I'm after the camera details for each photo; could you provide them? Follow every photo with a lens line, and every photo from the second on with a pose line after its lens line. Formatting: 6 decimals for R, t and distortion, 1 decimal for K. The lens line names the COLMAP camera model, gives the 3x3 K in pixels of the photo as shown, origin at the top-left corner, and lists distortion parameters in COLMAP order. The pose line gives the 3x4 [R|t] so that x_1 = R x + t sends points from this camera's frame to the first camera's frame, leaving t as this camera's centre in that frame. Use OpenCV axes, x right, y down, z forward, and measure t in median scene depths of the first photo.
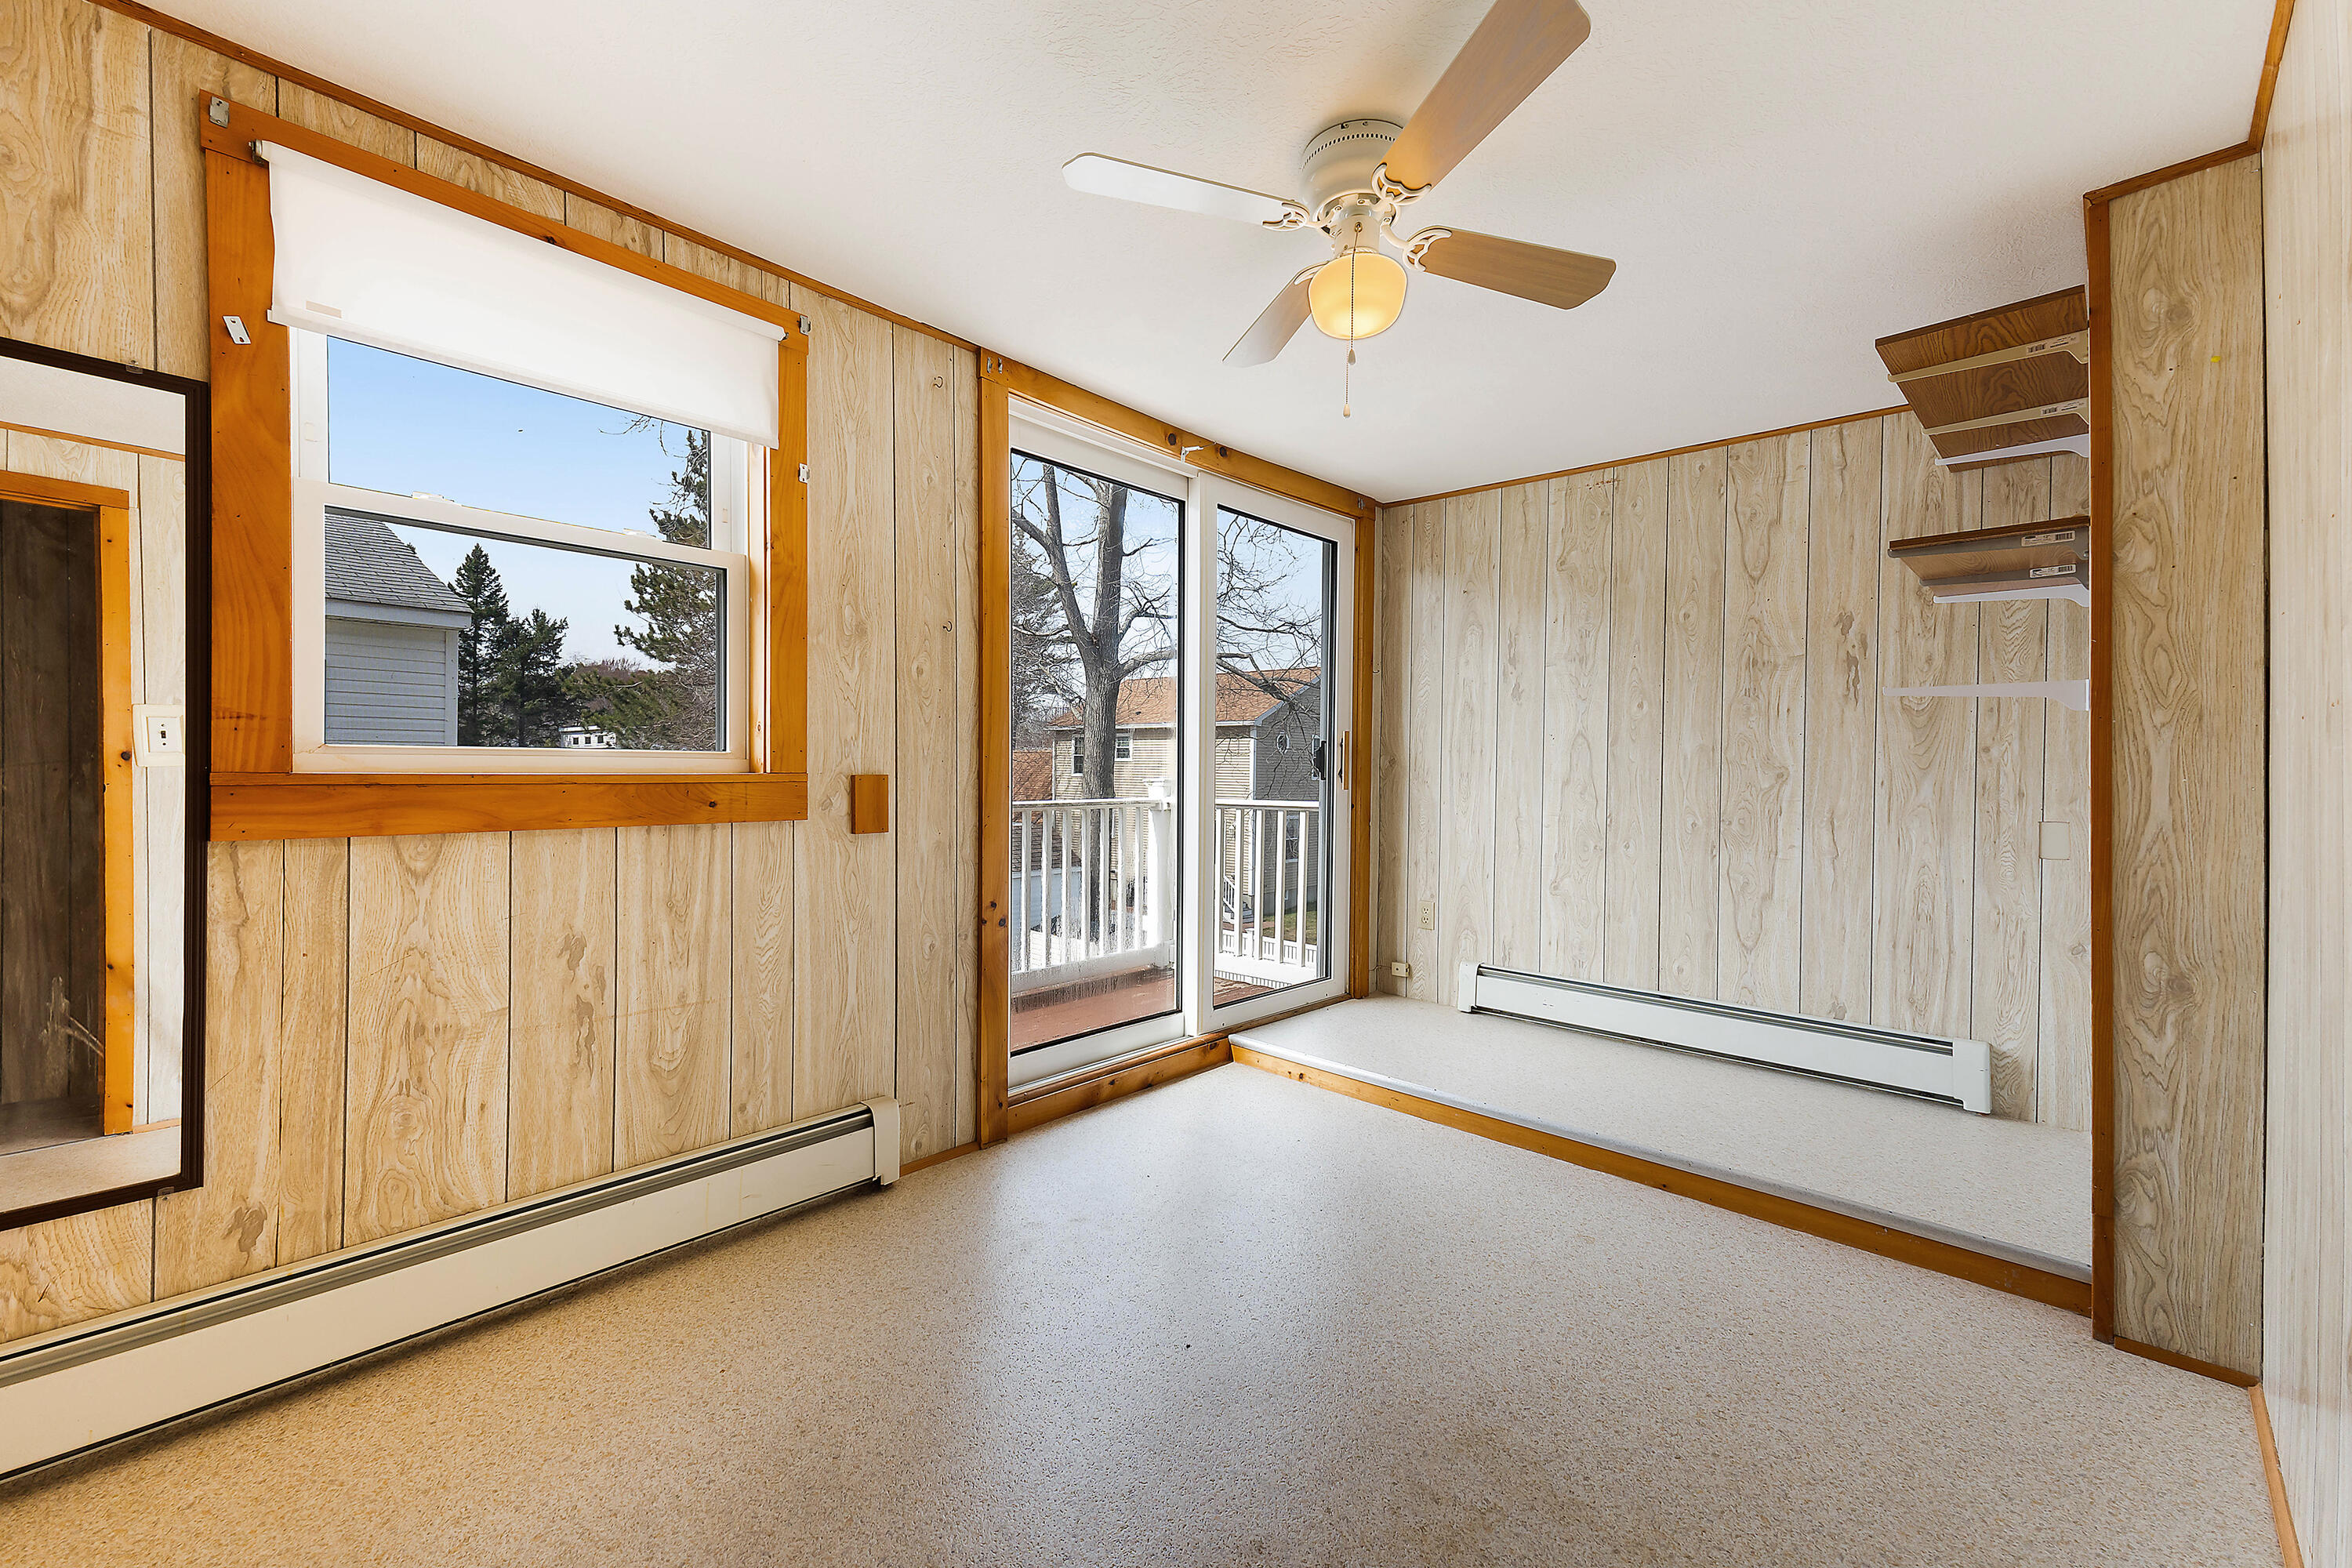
lens RADIAL K [[931.0, 0, 1181.8], [0, 931.0, 773.8], [0, 0, 1]] dist [-0.001790, 0.000040]
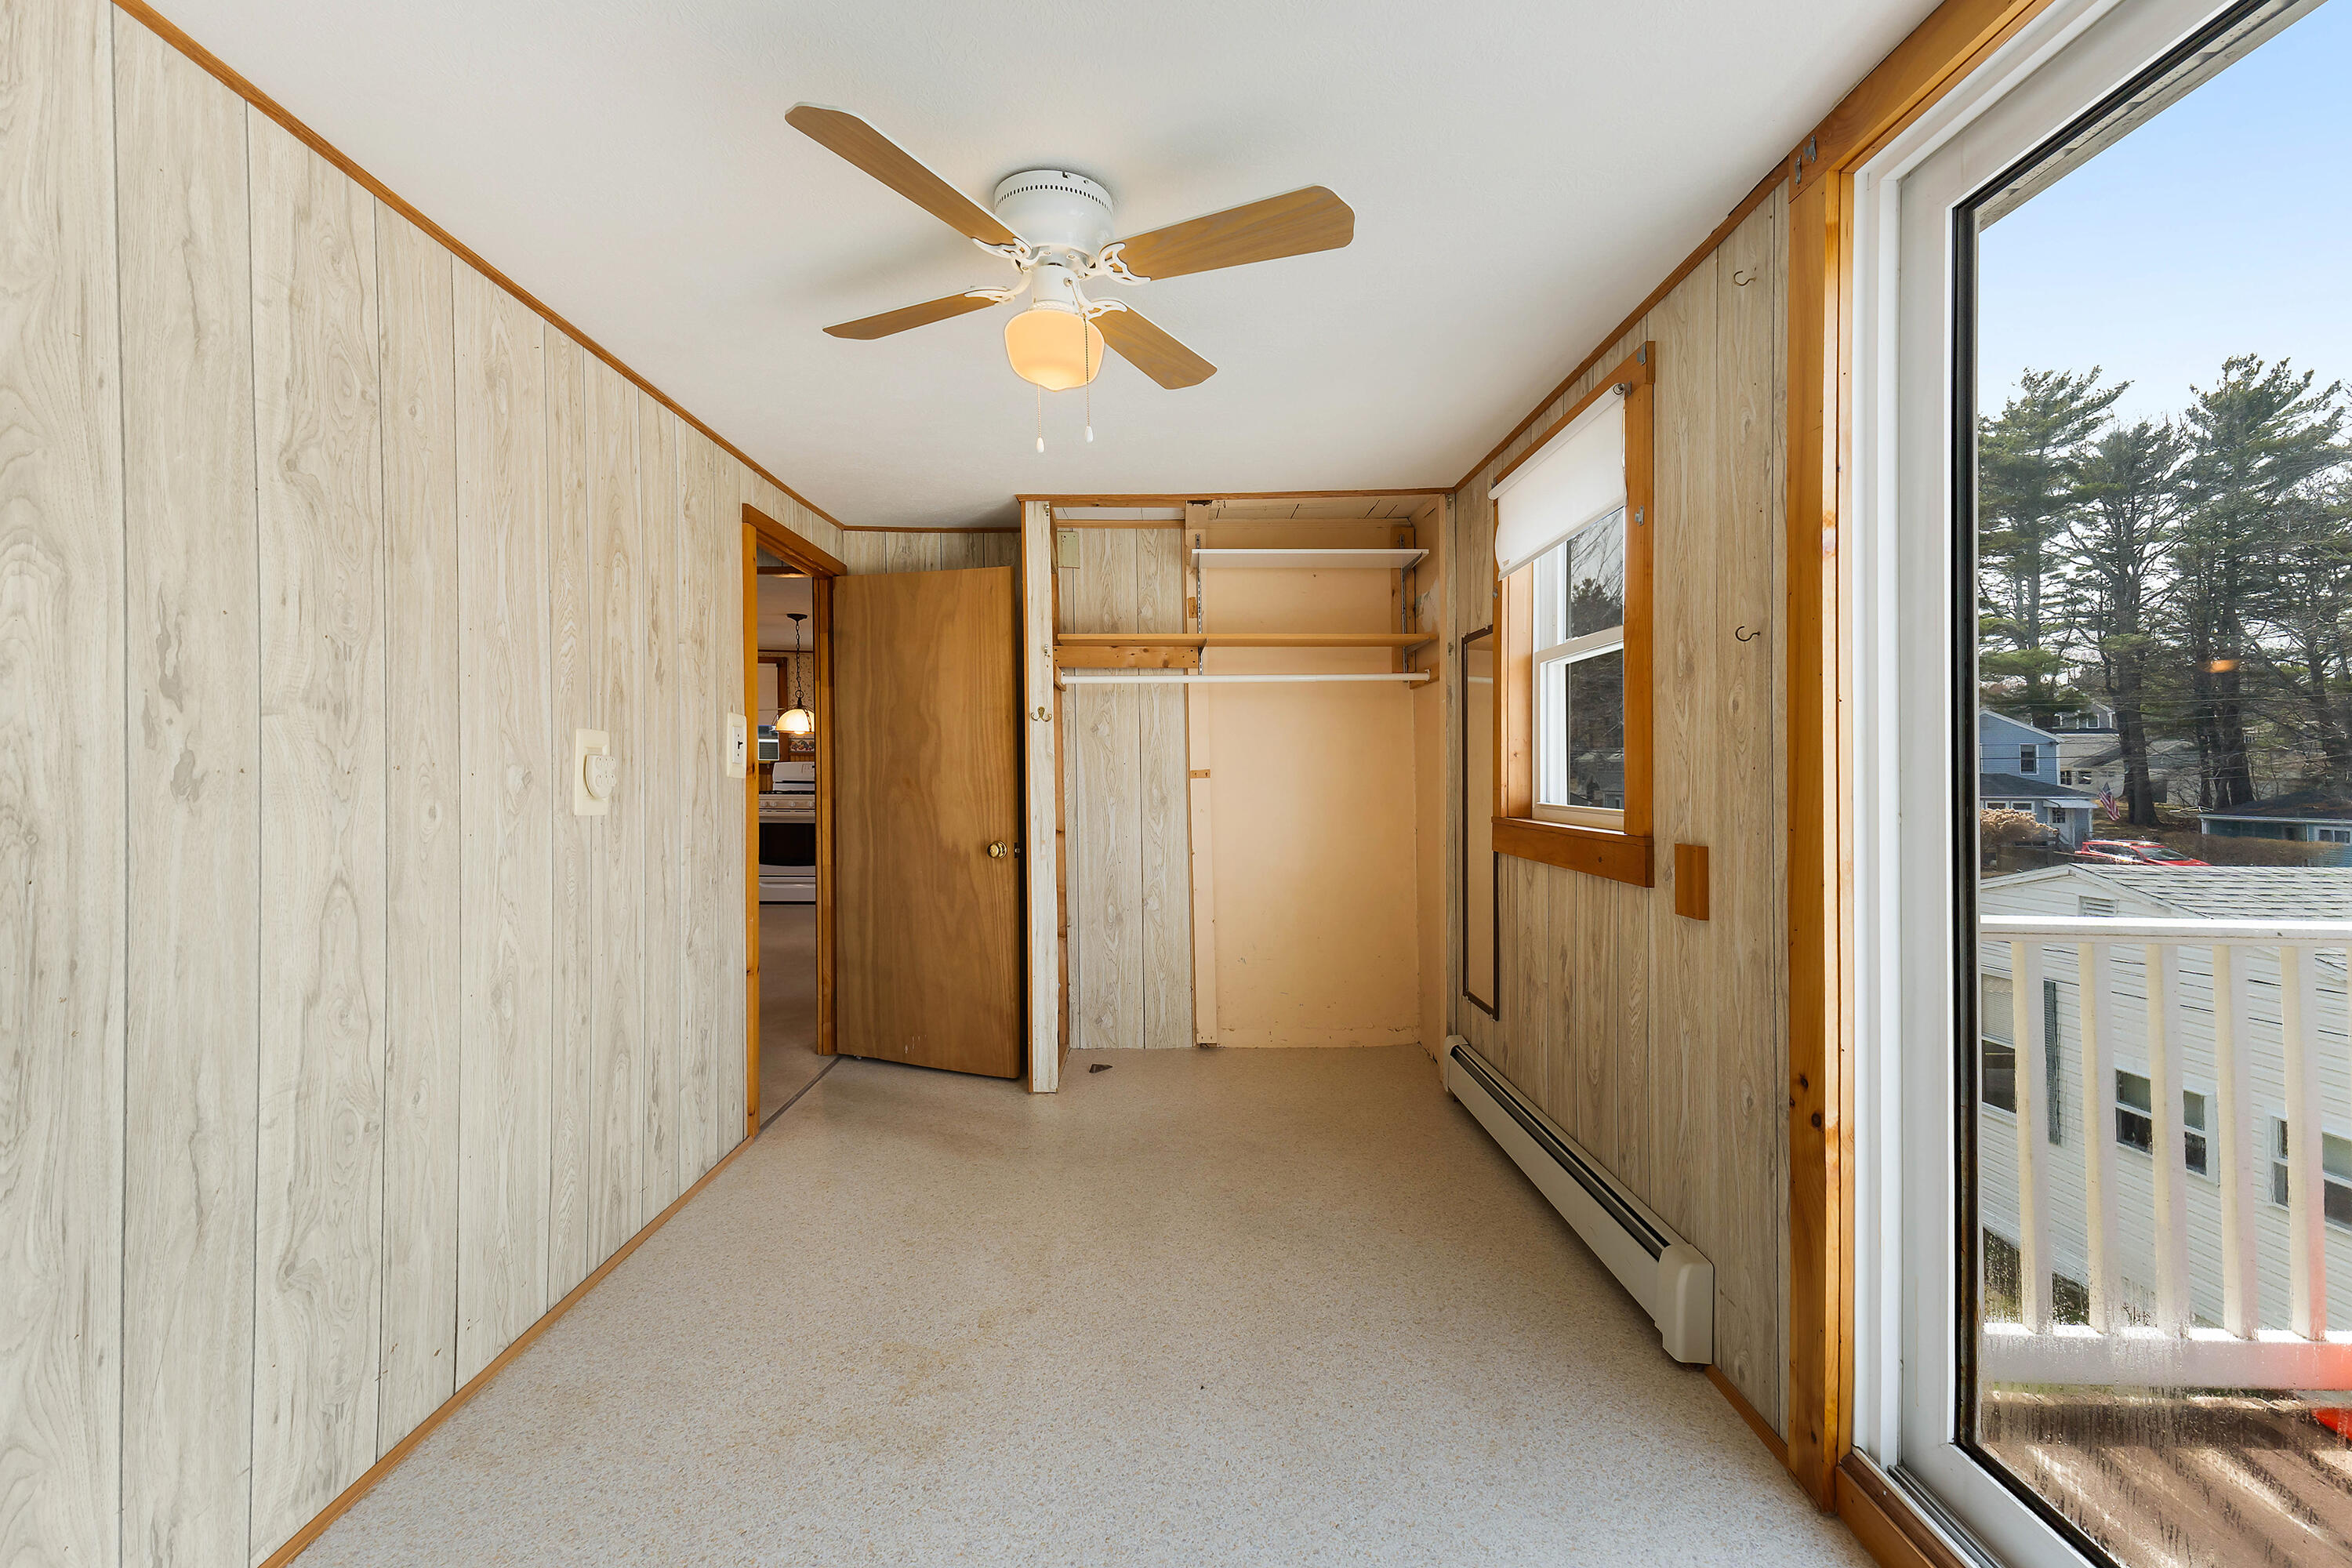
lens RADIAL K [[973.1, 0, 1184.7], [0, 973.1, 780.7], [0, 0, 1]] dist [0.007928, -0.000094]
pose [[-0.741277, 0.008146, -0.671149, 0.548873], [0.007184, 0.999965, 0.004202, -0.060722], [0.671160, -0.001707, -0.741310, 1.309880]]
